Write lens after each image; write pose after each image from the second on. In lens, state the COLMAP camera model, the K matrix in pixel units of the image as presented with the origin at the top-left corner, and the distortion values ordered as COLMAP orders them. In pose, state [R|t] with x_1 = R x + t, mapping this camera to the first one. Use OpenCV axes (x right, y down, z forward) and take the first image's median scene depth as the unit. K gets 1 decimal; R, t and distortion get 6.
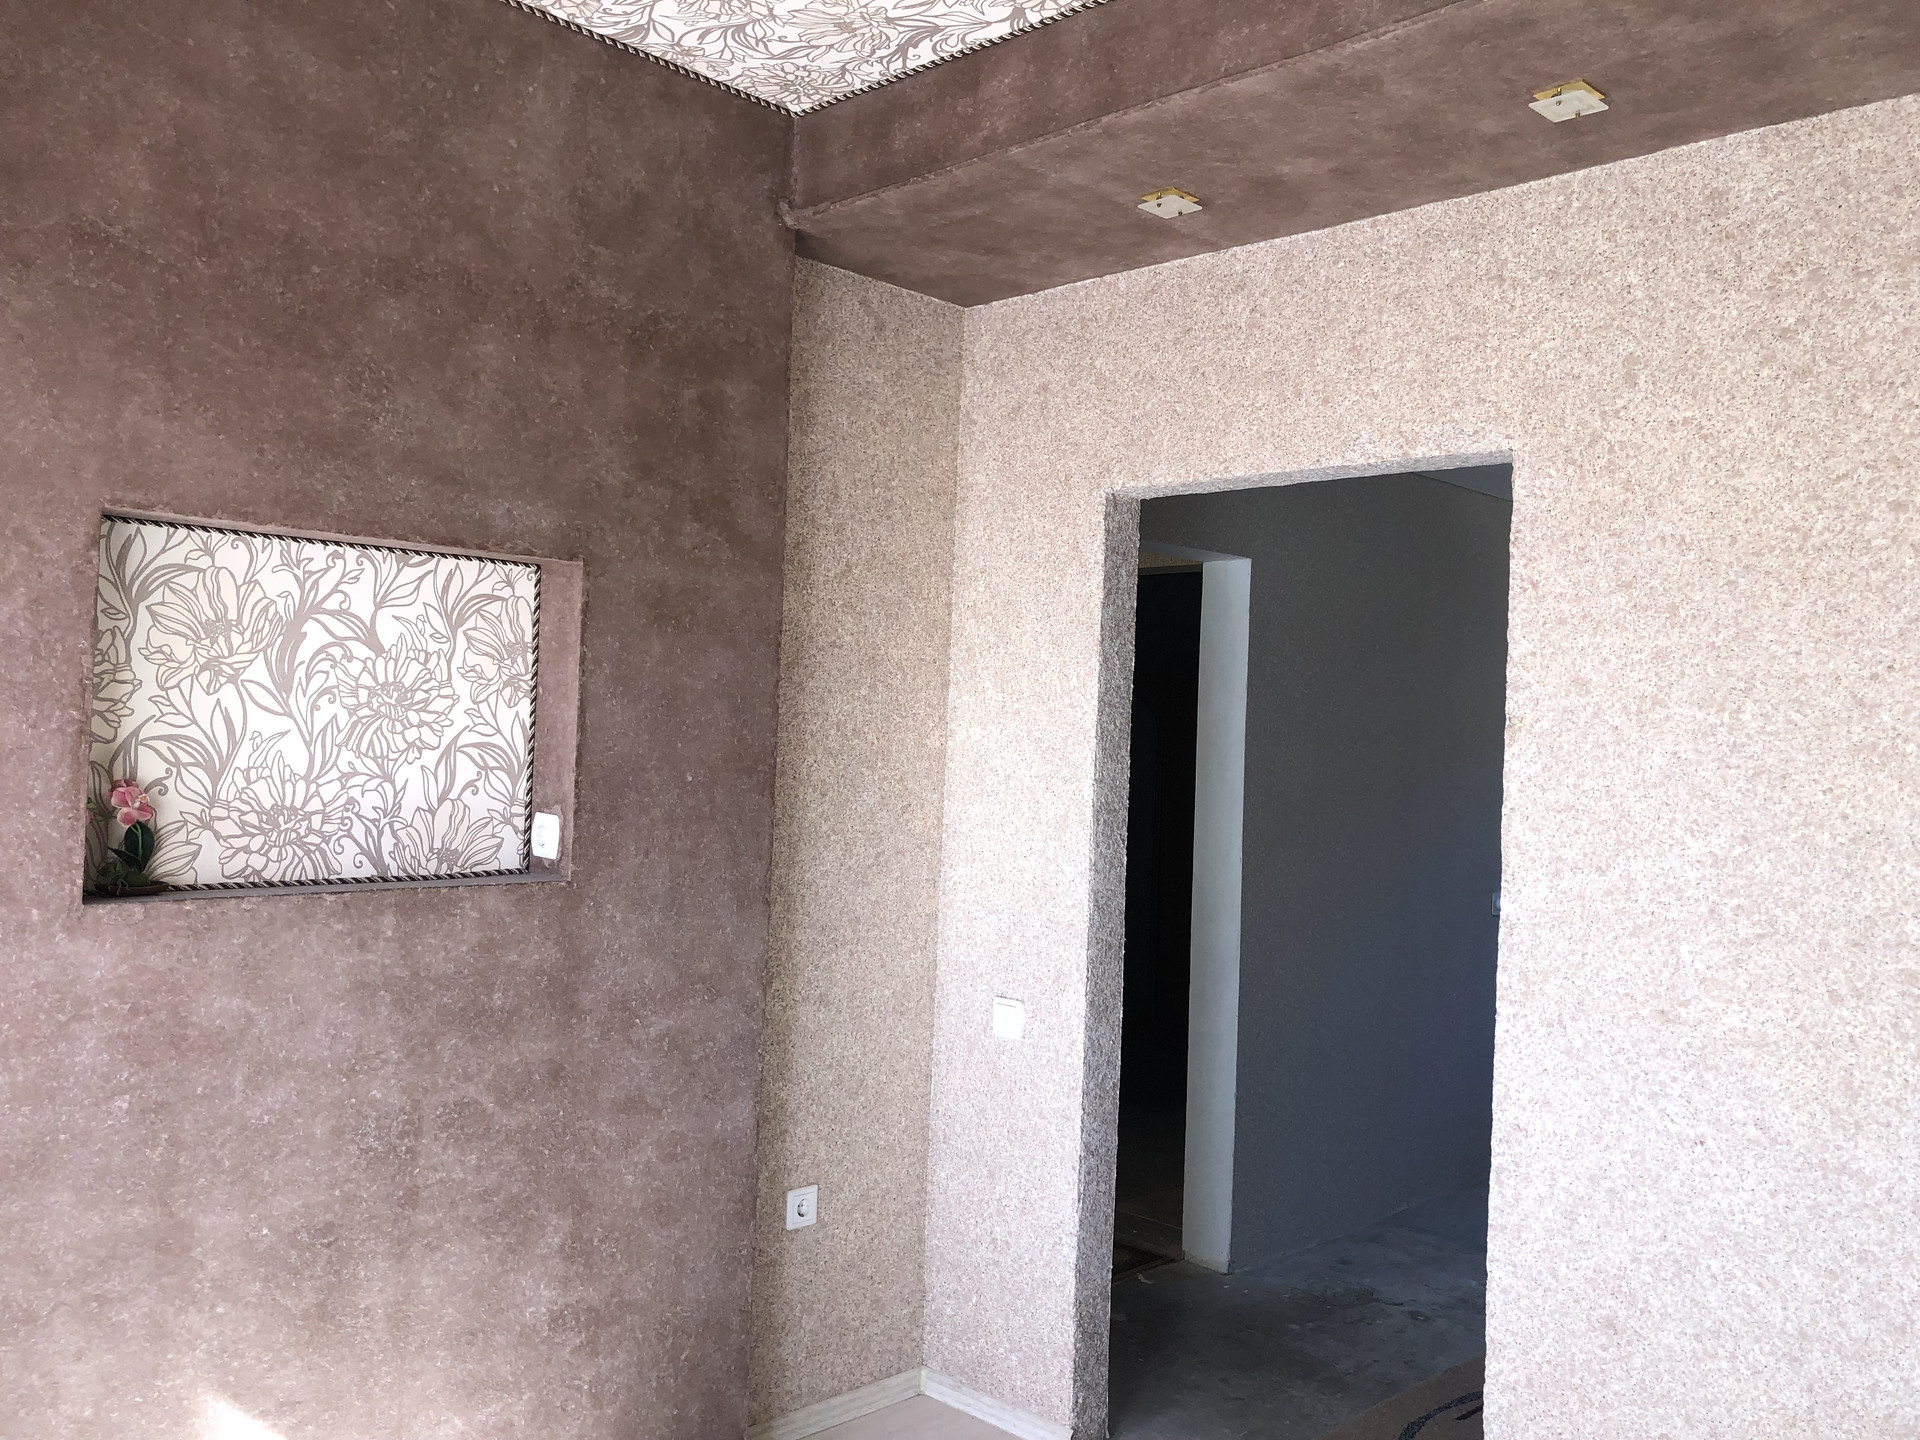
lens RADIAL K [[1573.6, 0, 916.2], [0, 1573.6, 699.3], [0, 0, 1]] dist [0.036710, -0.037792]
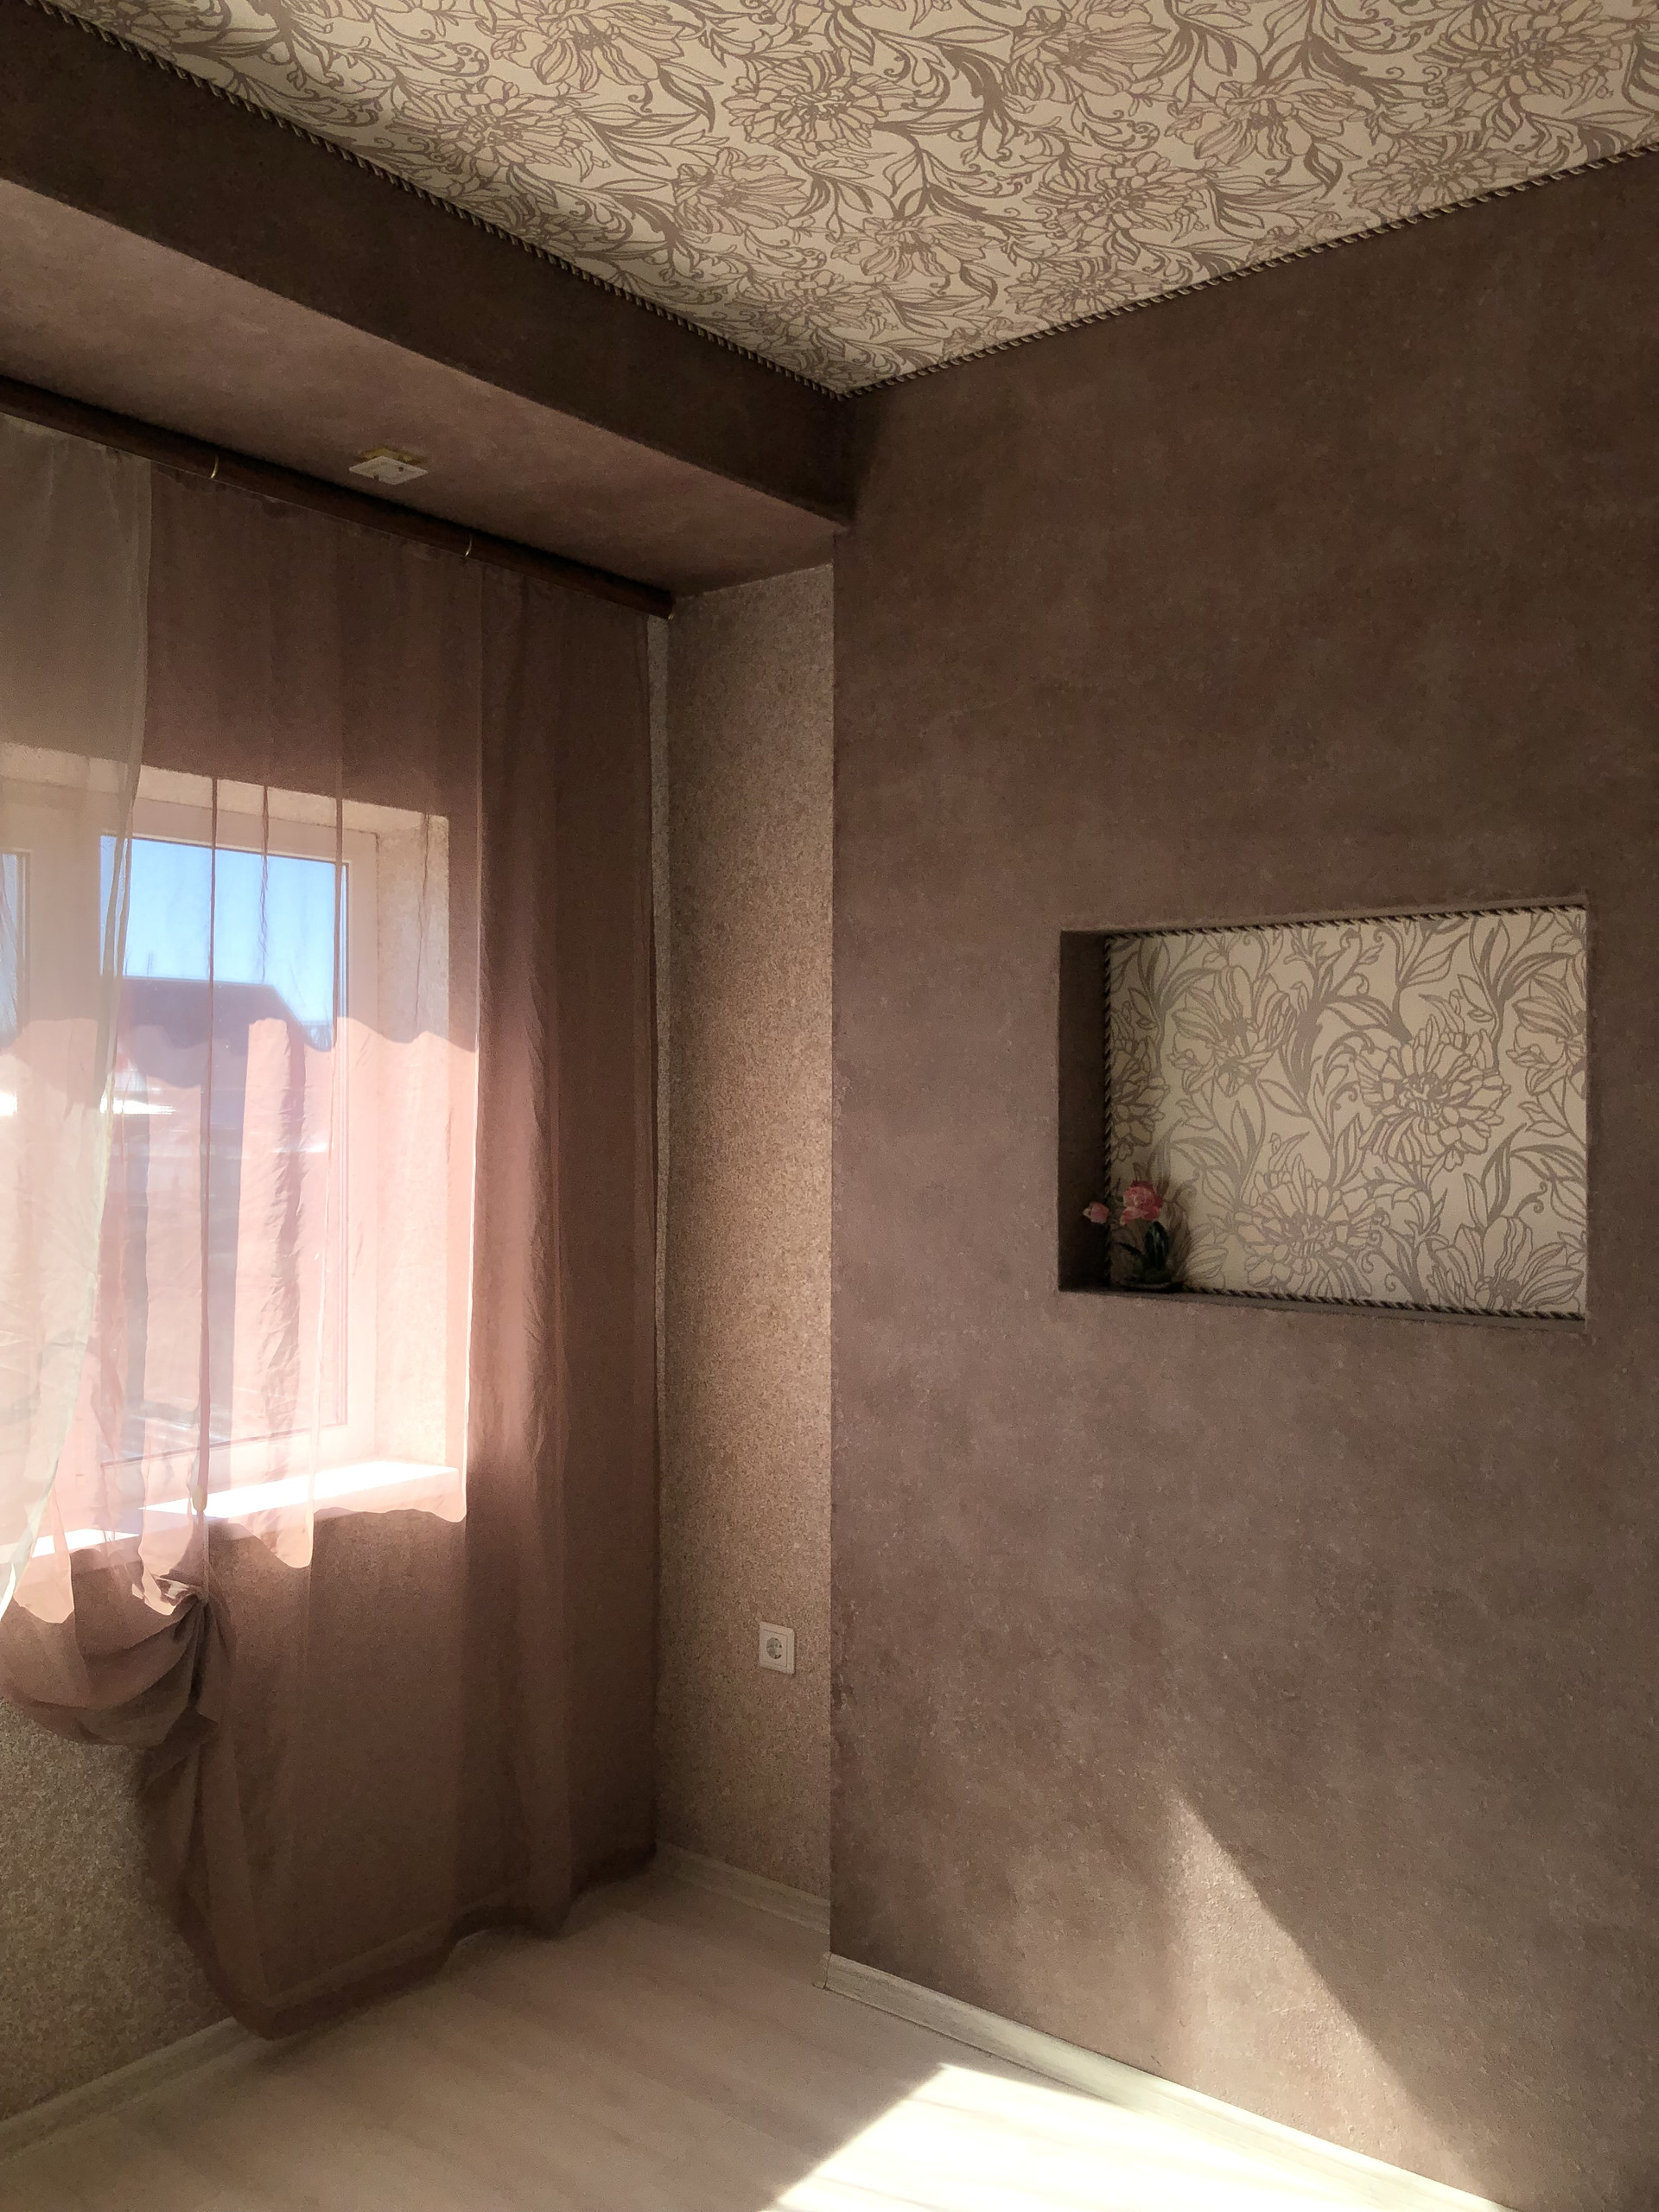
lens RADIAL K [[1813.0, 0, 821.8], [0, 1813.0, 1093.4], [0, 0, 1]] dist [0.036710, -0.037792]
pose [[0.128246, -0.042945, -0.990812, 0.588932], [0.017426, 0.999005, -0.041045, 0.033994], [0.991589, -0.012002, 0.128867, 0.557290]]
